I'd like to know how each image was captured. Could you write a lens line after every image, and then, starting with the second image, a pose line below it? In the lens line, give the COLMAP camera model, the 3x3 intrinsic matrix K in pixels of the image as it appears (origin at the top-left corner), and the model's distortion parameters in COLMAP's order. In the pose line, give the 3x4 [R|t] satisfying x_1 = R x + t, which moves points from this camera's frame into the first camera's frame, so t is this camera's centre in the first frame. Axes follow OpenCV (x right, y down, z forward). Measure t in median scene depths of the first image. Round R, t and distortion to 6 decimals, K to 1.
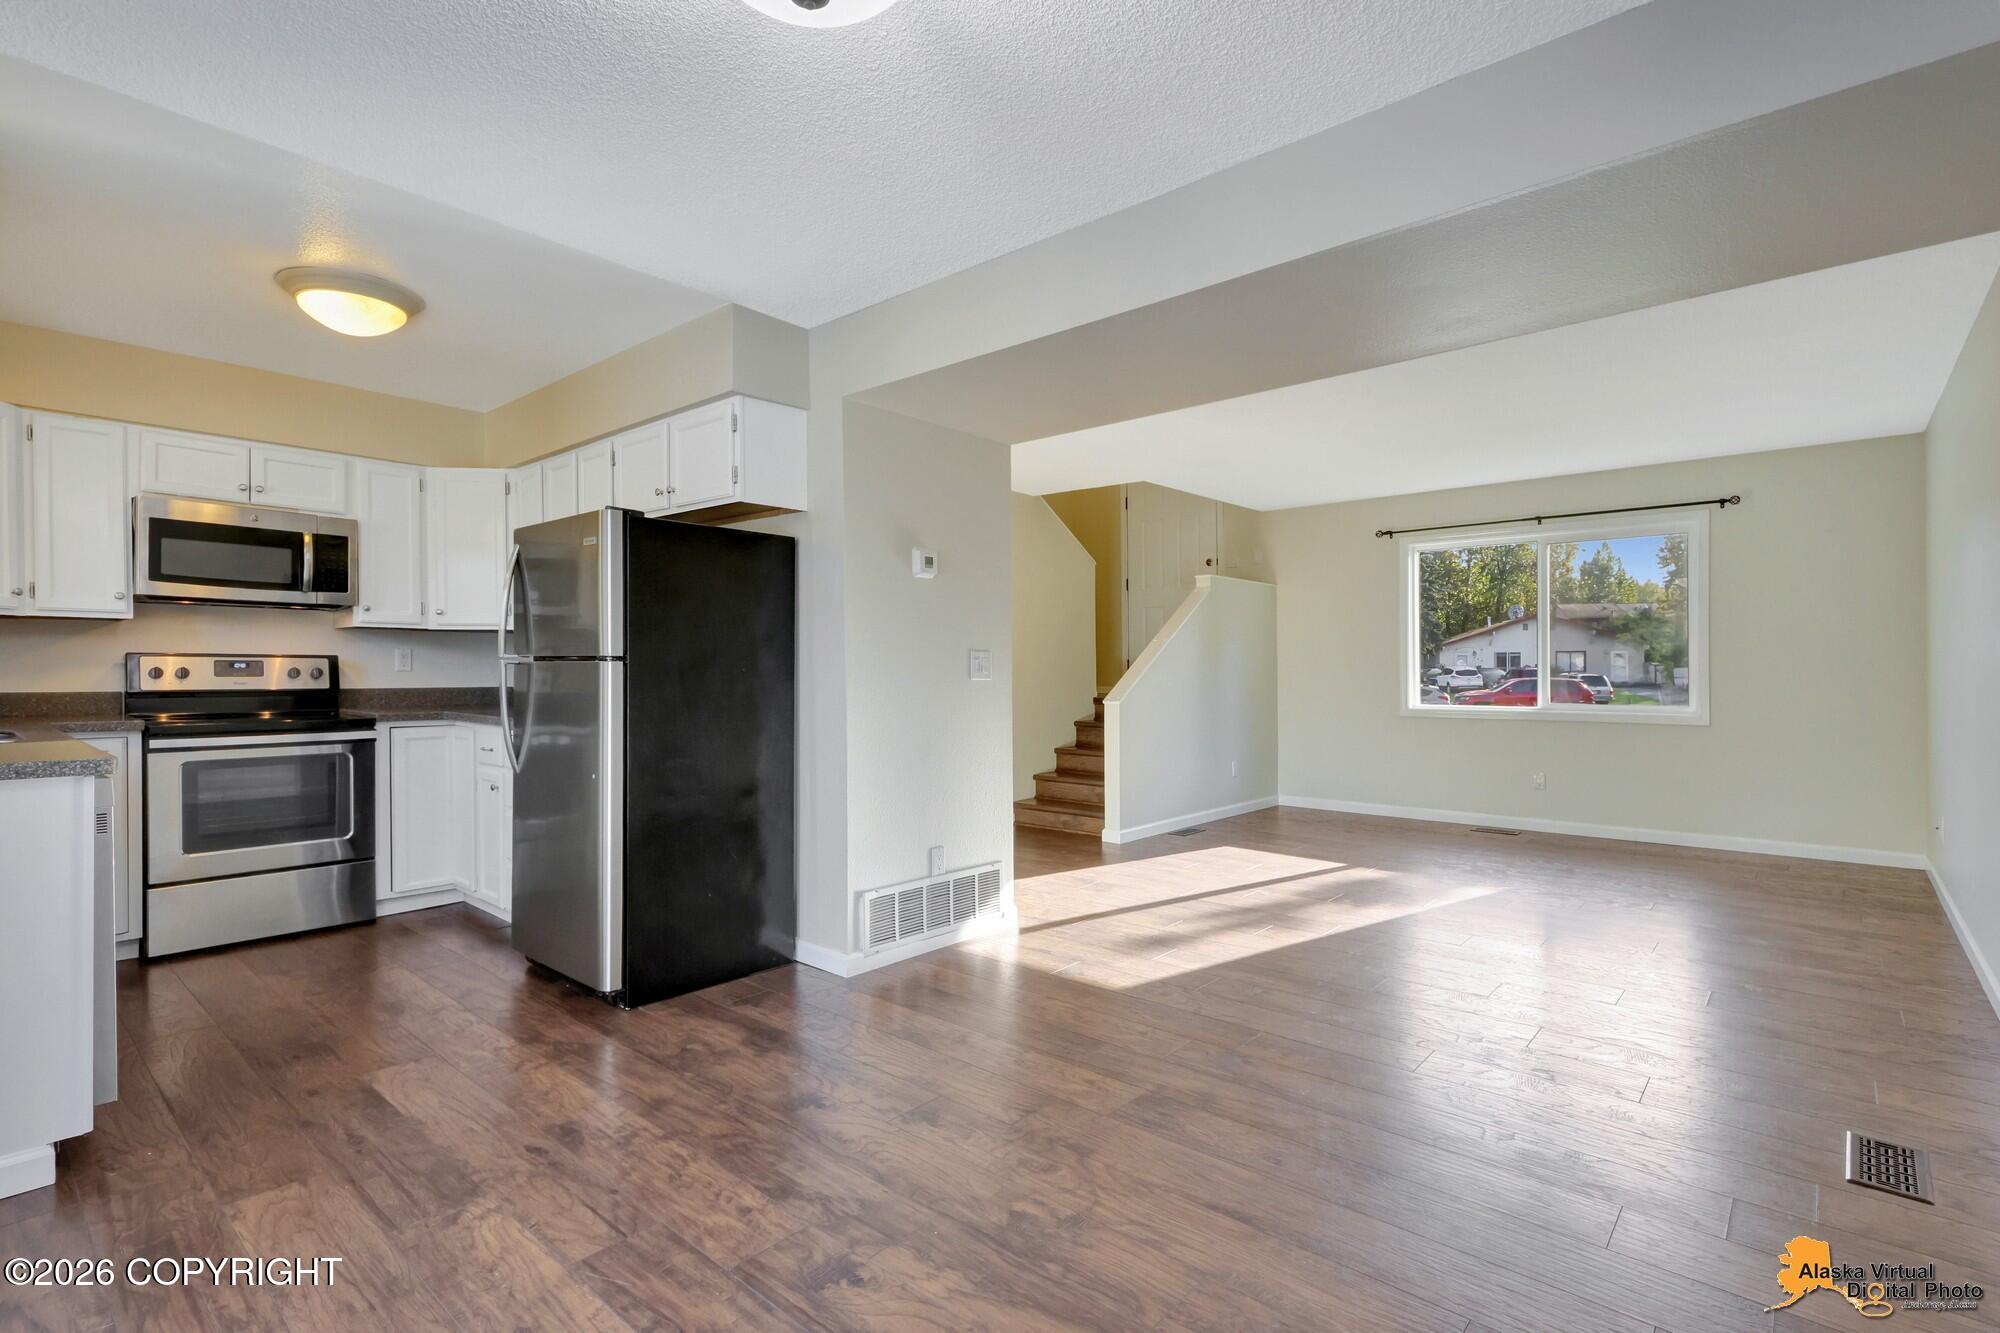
lens RADIAL K [[938.4, 0, 994.9], [0, 938.4, 667.5], [0, 0, 1]] dist [0.012033, -0.003611]
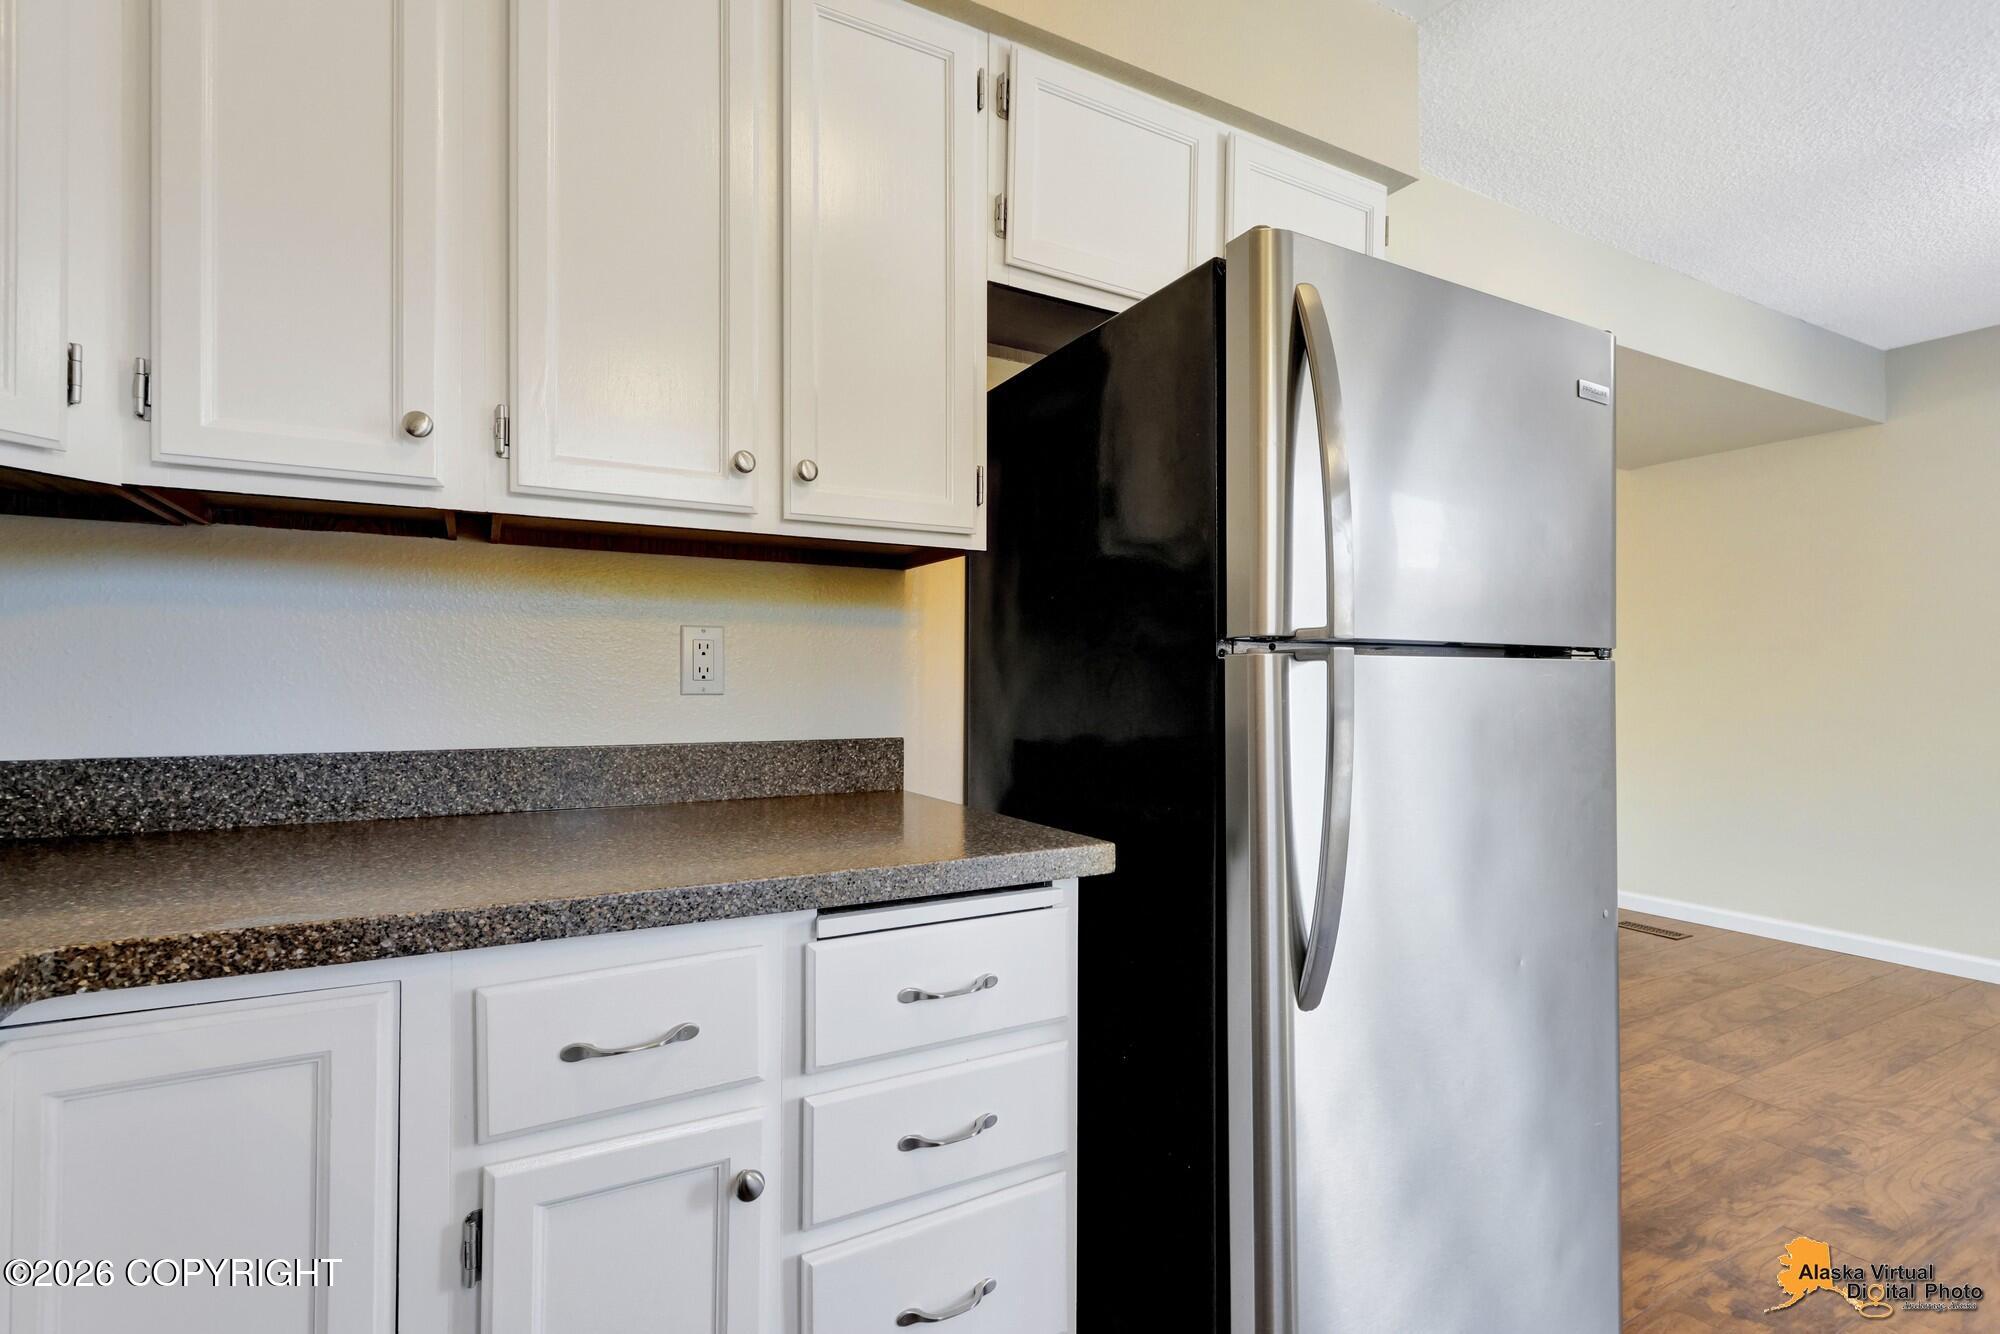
lens RADIAL K [[938.4, 0, 993.7], [0, 938.4, 670.9], [0, 0, 1]] dist [0.012033, -0.003611]
pose [[0.336099, 0.009441, 0.941779, -0.572088], [0.001619, 0.999942, -0.010602, 0.002365], [-0.941825, 0.005088, 0.336064, 0.672518]]
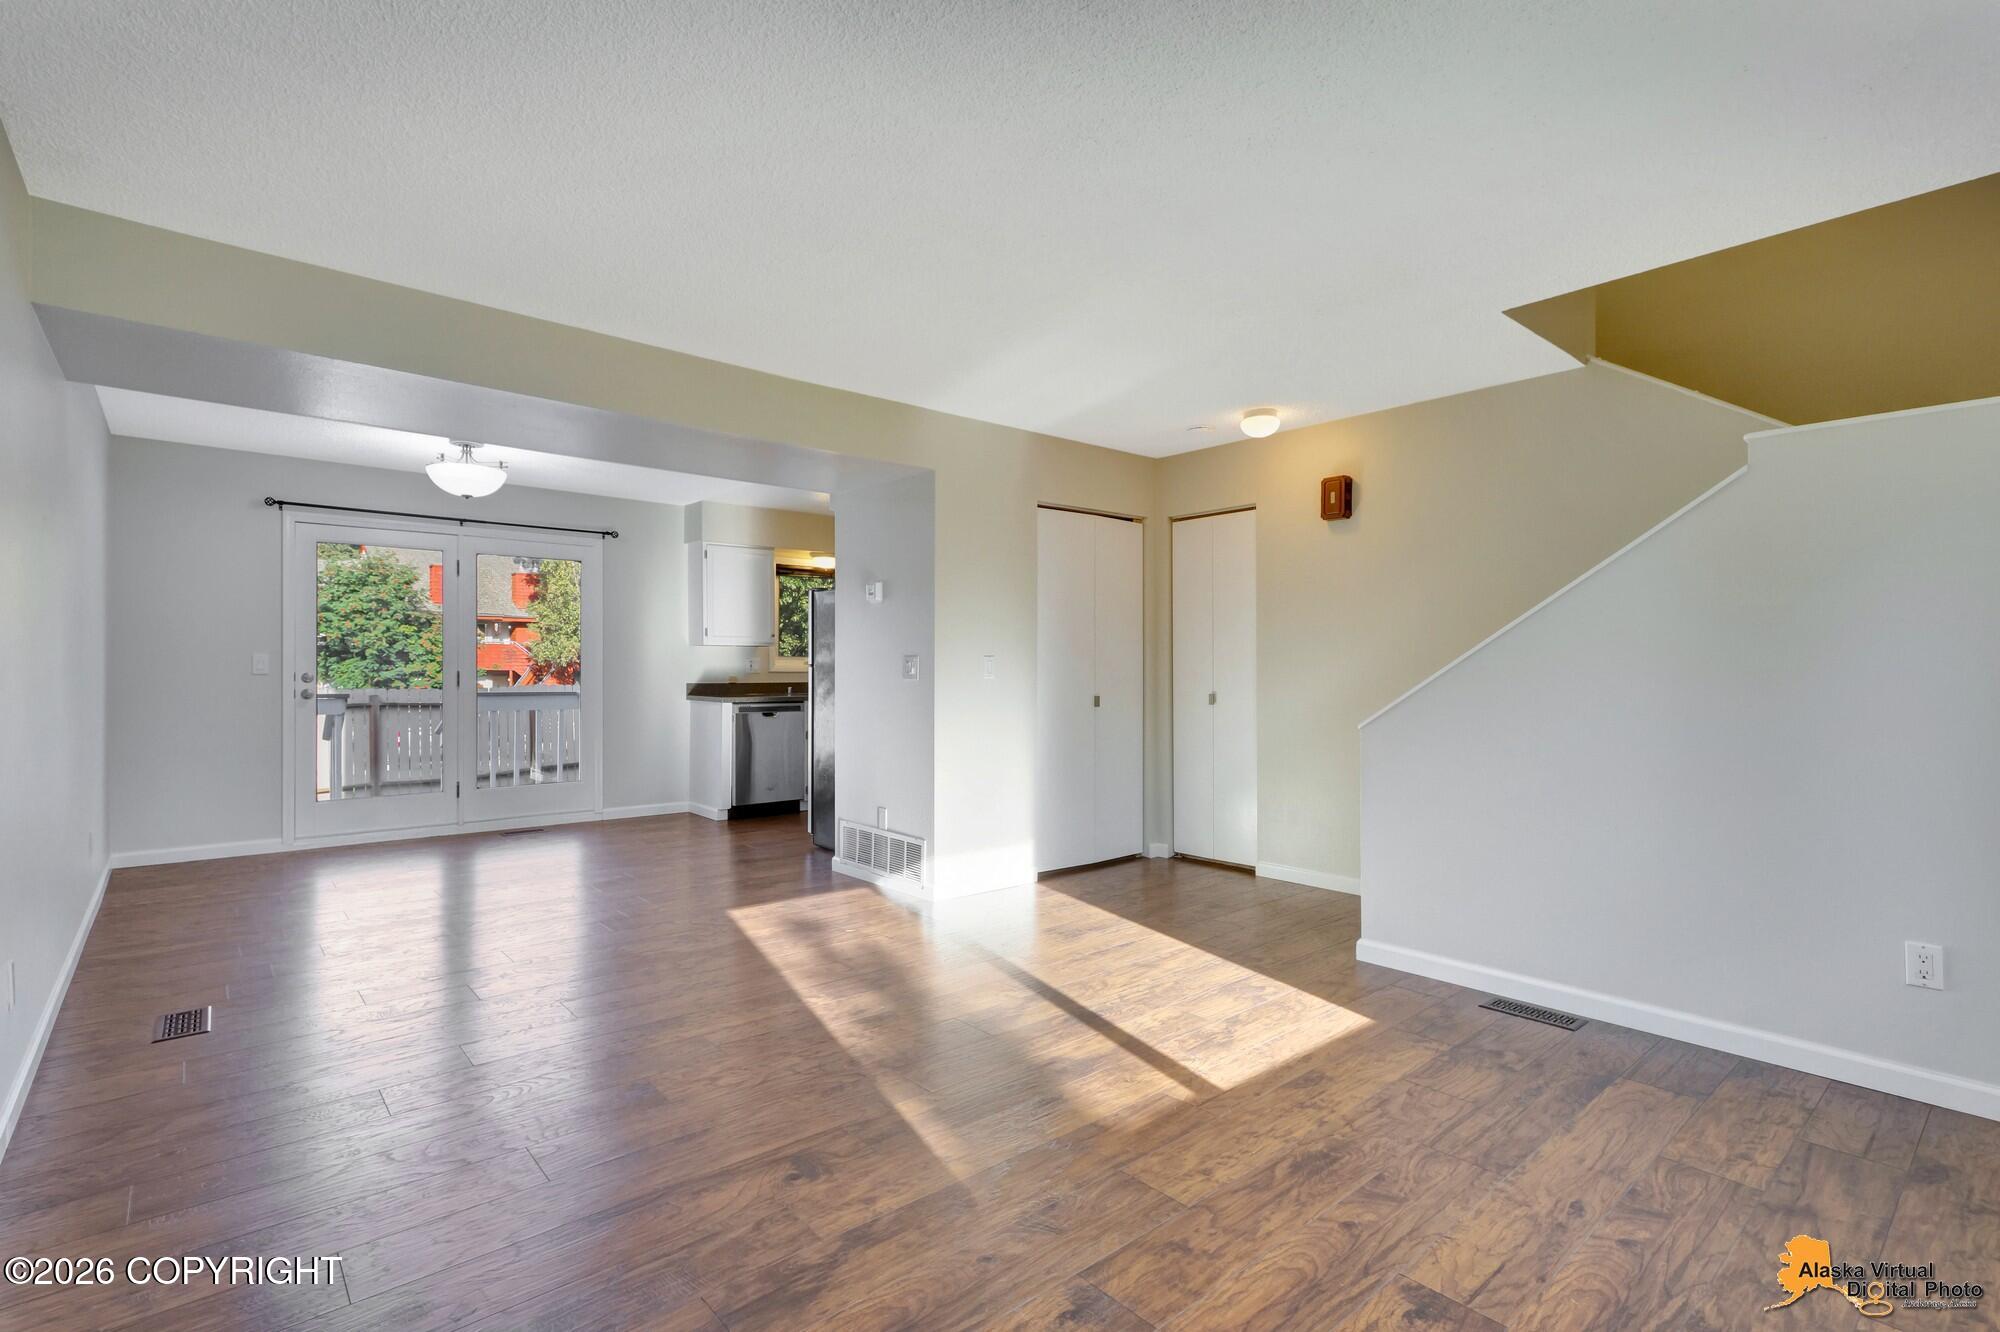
lens RADIAL K [[938.4, 0, 987.6], [0, 938.4, 665.5], [0, 0, 1]] dist [0.012033, -0.003611]
pose [[-0.144666, -0.005589, -0.989465, 0.900339], [-0.000976, 0.999984, -0.005506, 0.001078], [0.989480, 0.000169, -0.144669, 0.993537]]
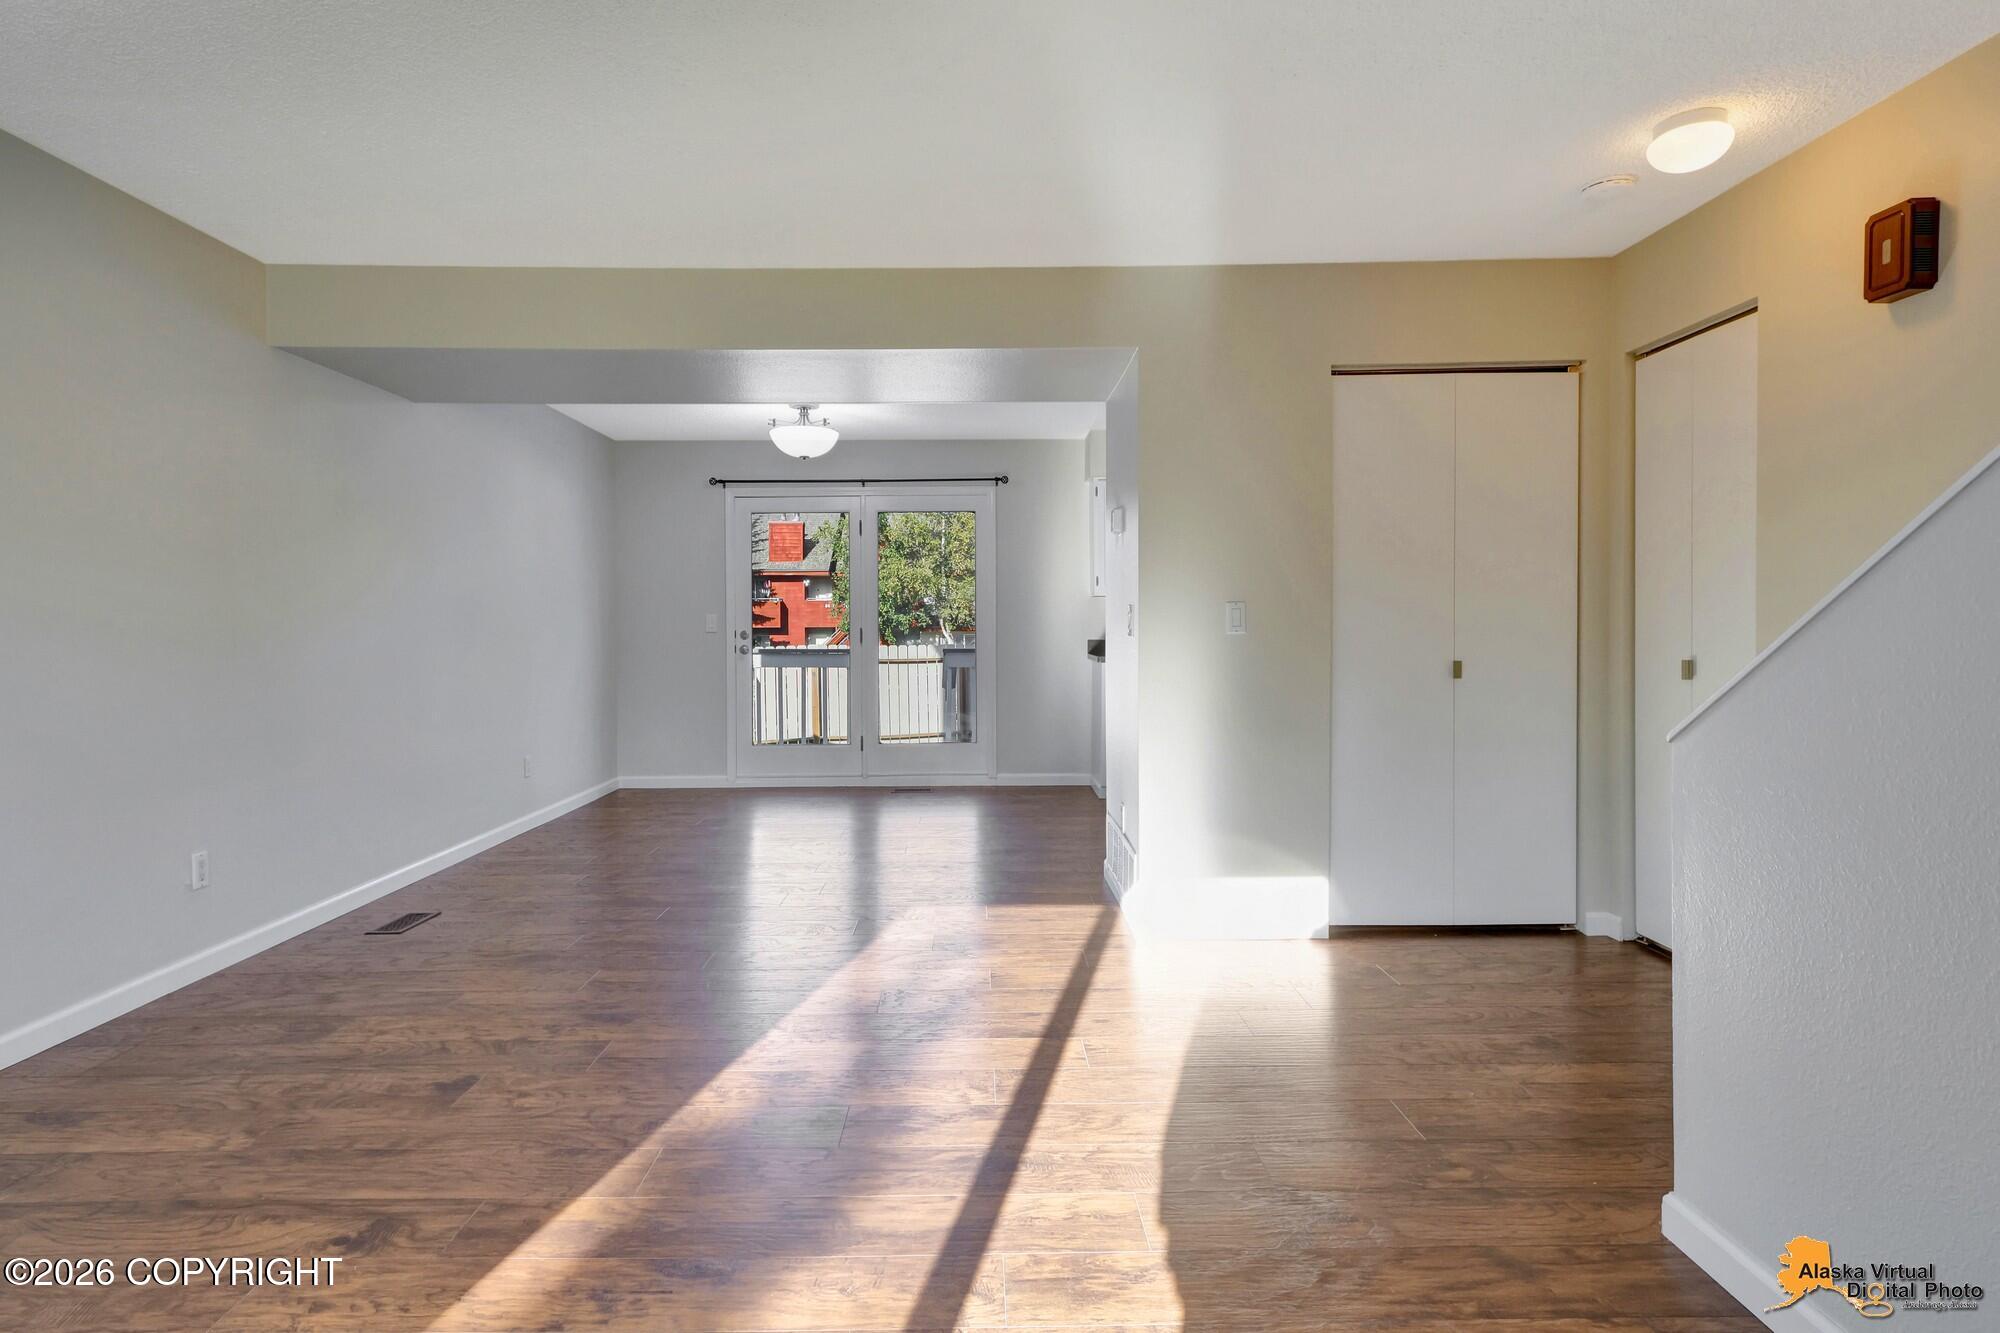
lens RADIAL K [[1037.8, 0, 972.7], [0, 1037.8, 622.9], [0, 0, 1]] dist [0.005870, 0.000614]
pose [[-0.754279, 0.004668, -0.656538, 0.582438], [0.009673, 0.999945, -0.004003, 0.002606], [0.656483, -0.009370, -0.754283, 1.282791]]
